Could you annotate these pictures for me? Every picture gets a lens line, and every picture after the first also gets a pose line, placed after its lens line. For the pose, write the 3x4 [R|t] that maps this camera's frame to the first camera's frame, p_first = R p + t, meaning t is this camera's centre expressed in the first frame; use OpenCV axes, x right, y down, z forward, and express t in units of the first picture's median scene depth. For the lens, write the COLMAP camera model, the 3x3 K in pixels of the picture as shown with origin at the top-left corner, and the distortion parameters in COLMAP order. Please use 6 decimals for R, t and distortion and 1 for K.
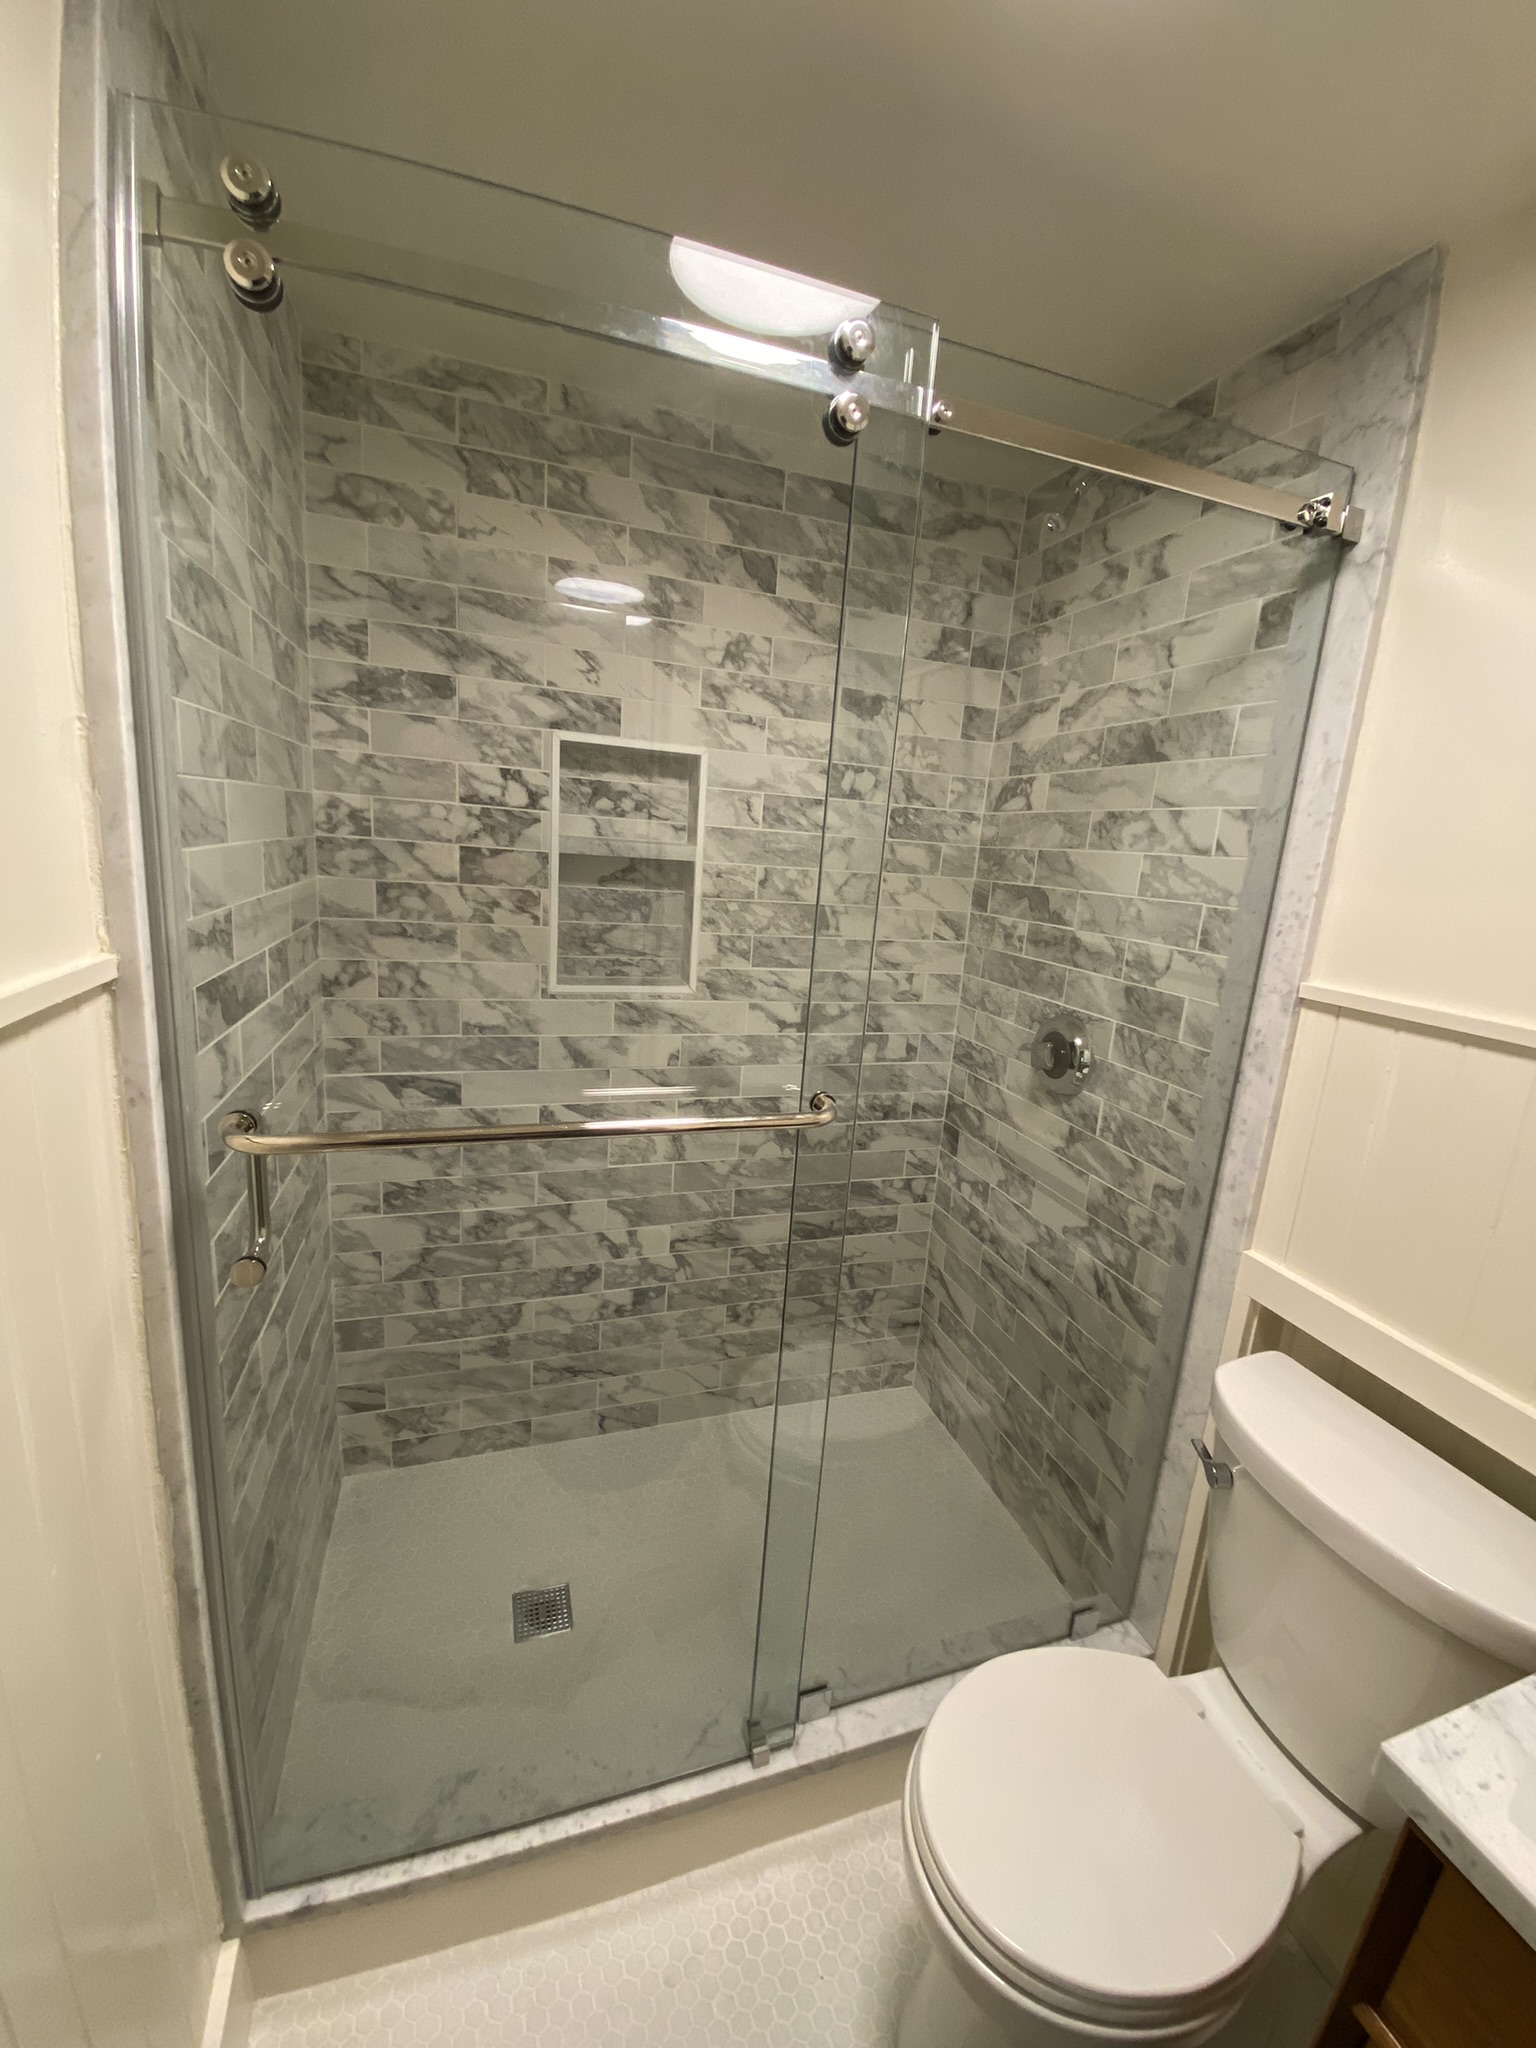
lens RADIAL K [[822.6, 0, 769.7], [0, 822.6, 1019.7], [0, 0, 1]] dist [0.021505, -0.020039]
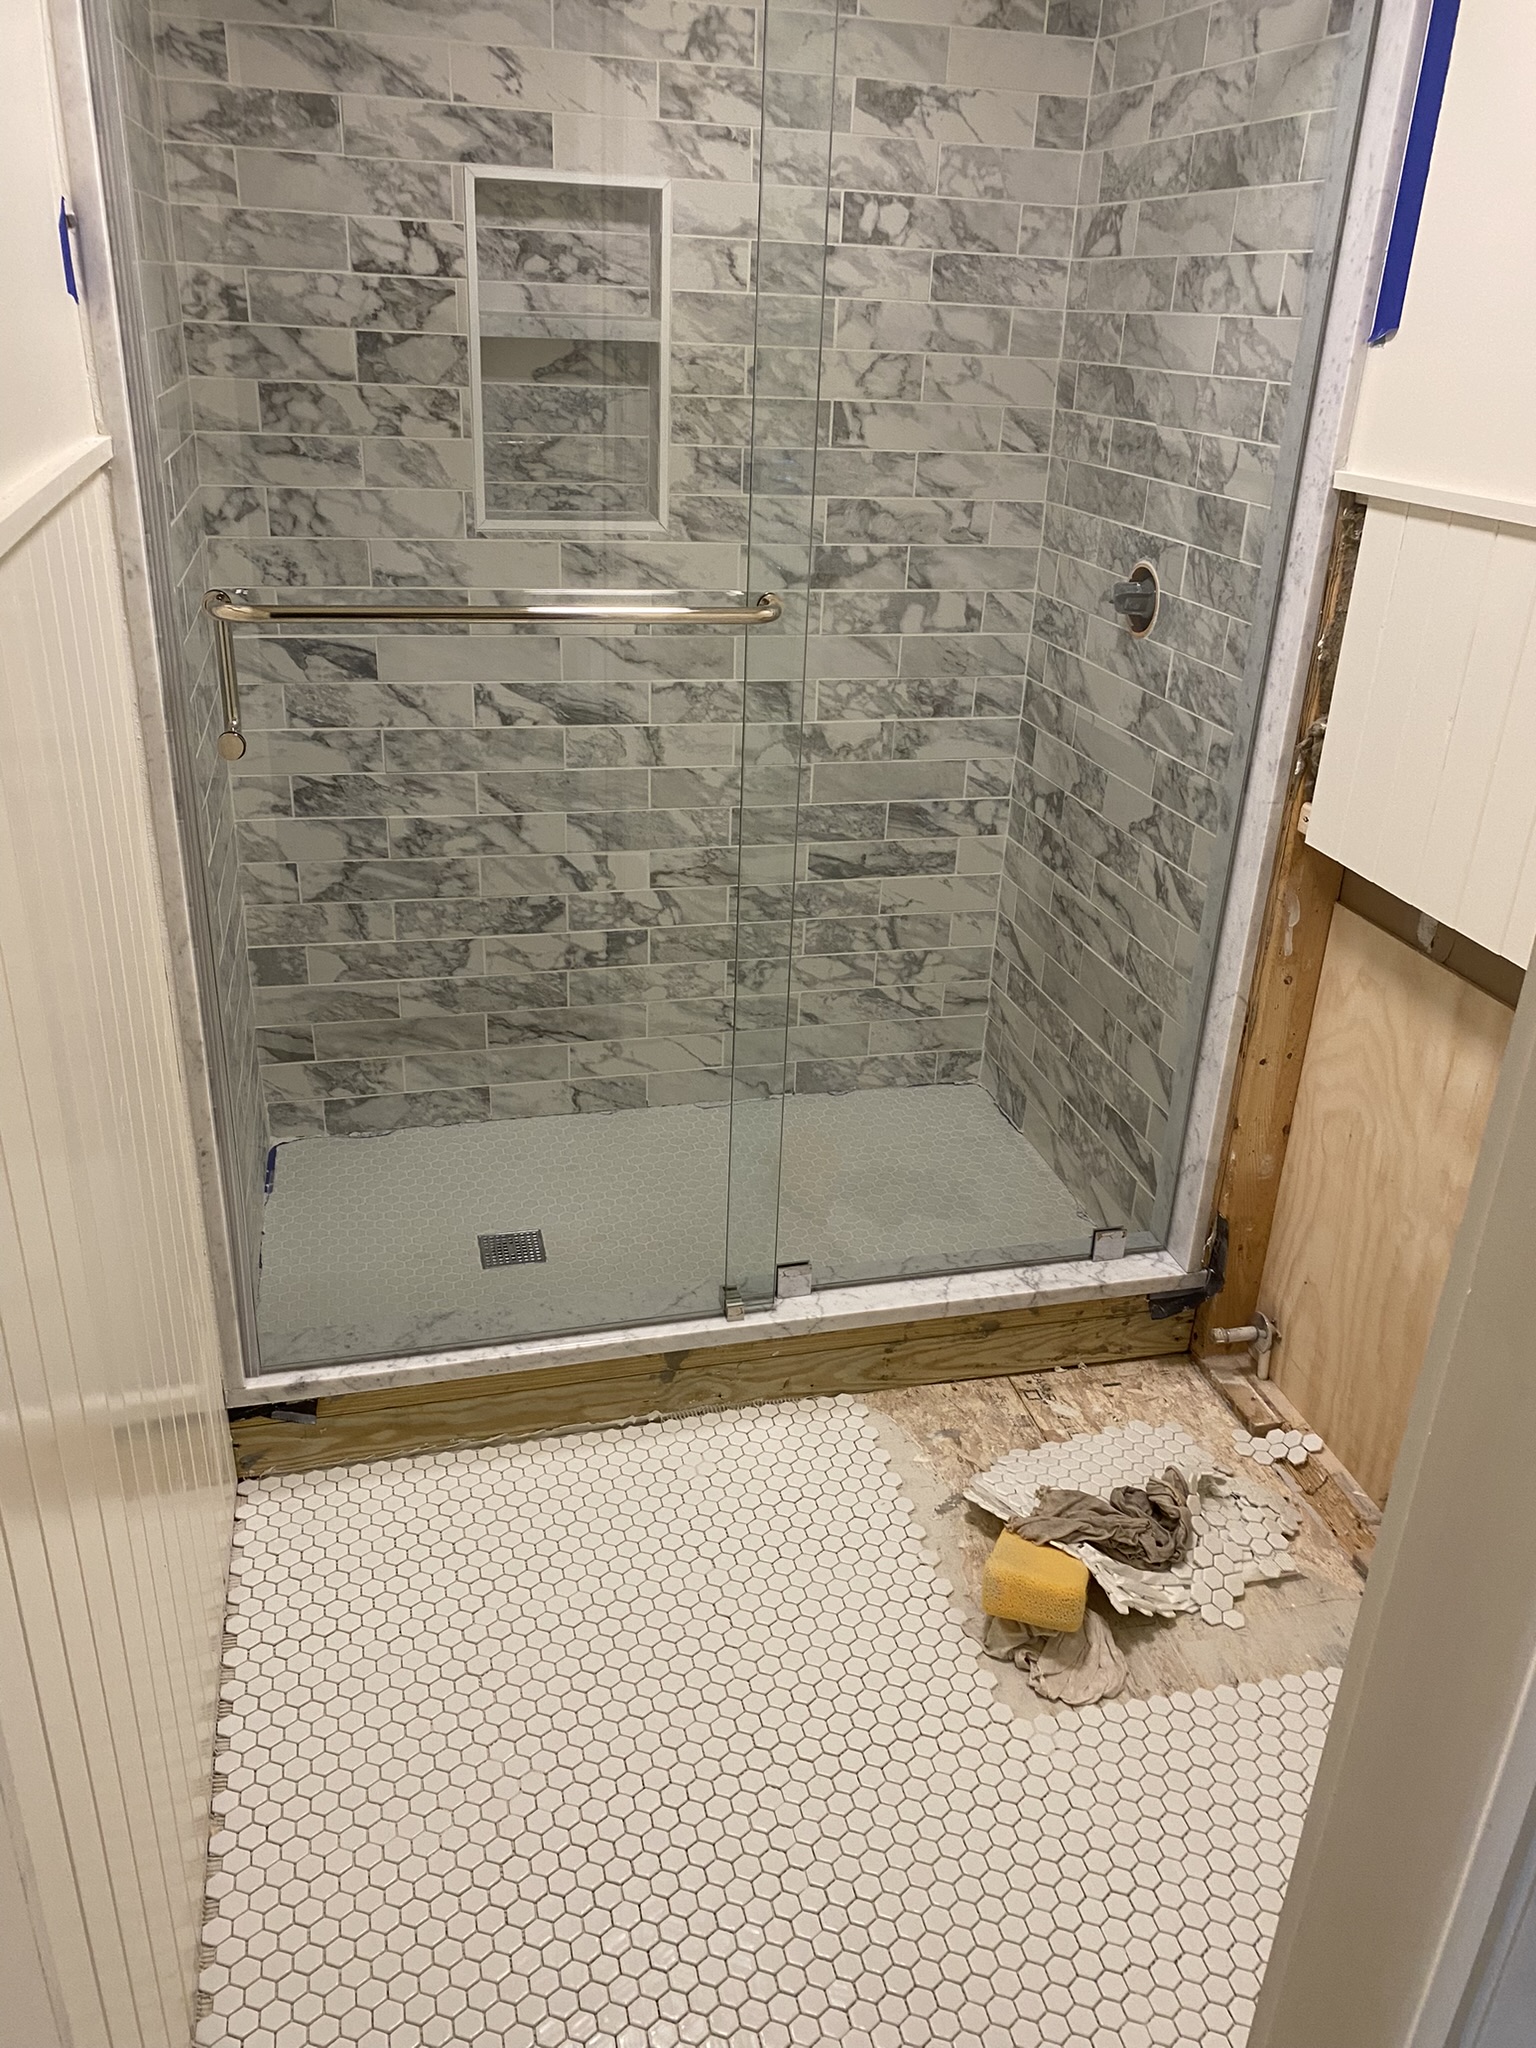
lens RADIAL K [[1574.3, 0, 787.9], [0, 1574.3, 1030.3], [0, 0, 1]] dist [0.030117, -0.030617]
pose [[0.997377, 0.002052, -0.072349, 0.134288], [0.013338, 0.977267, 0.211591, 0.118004], [0.071139, -0.212001, 0.974677, -0.541841]]
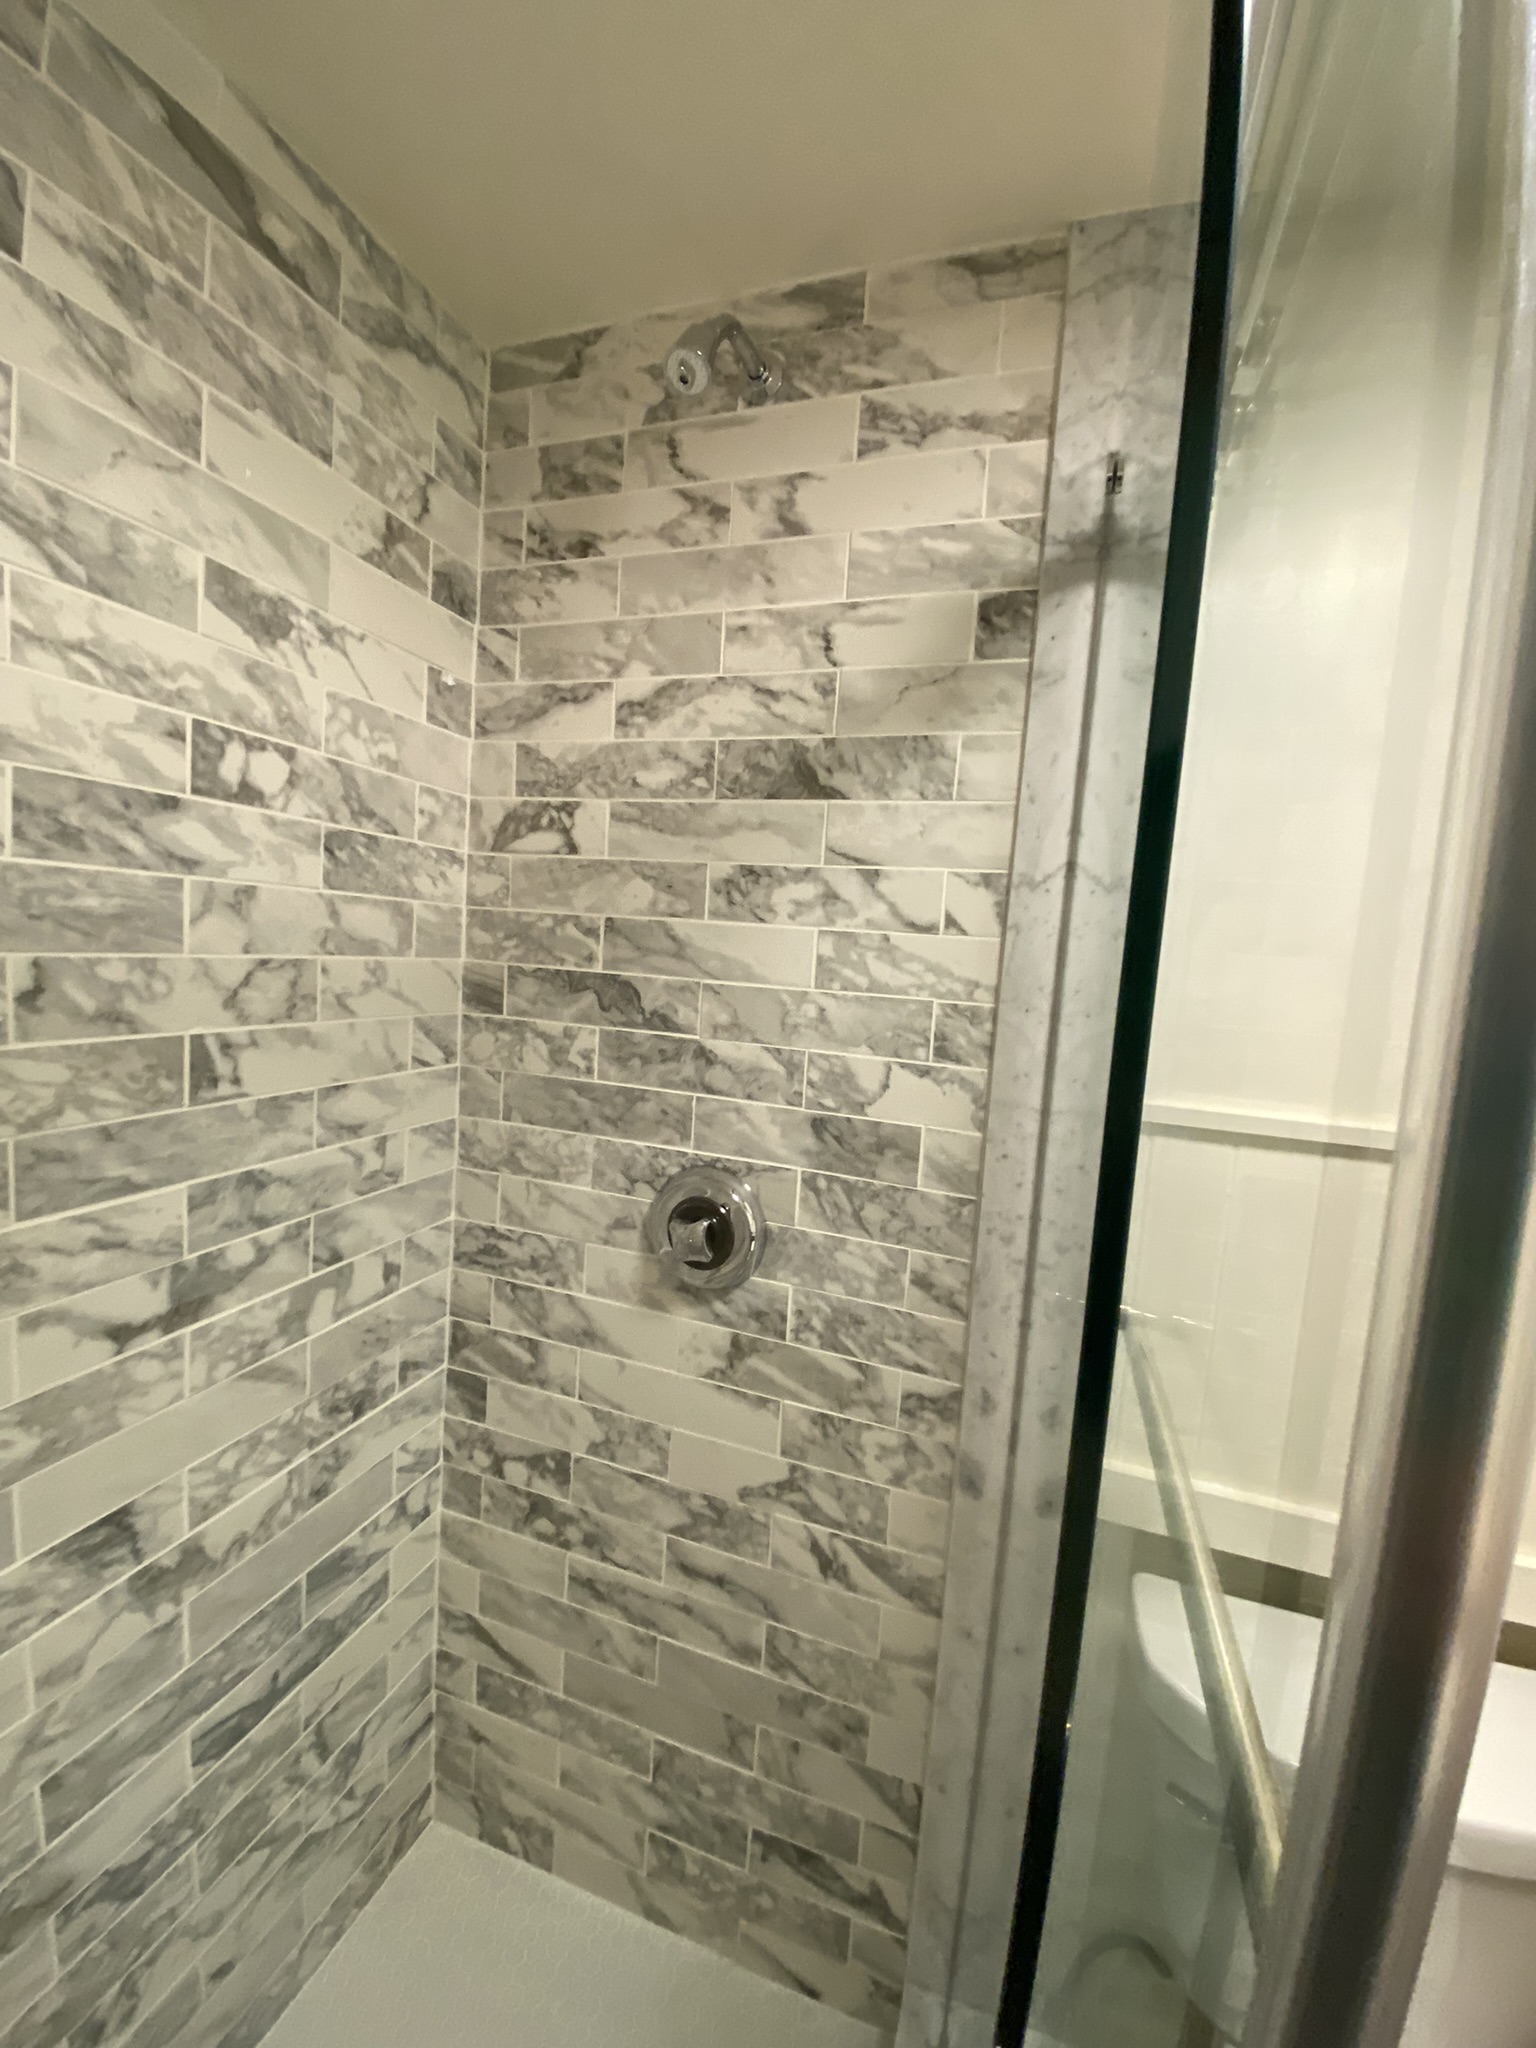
lens RADIAL K [[822.6, 0, 768.1], [0, 822.6, 1021.4], [0, 0, 1]] dist [0.021505, -0.020039]
pose [[0.612267, -0.100921, 0.784184, -0.105585], [0.141954, 0.989735, 0.016542, -0.121449], [-0.777804, 0.101190, 0.620308, 0.530377]]
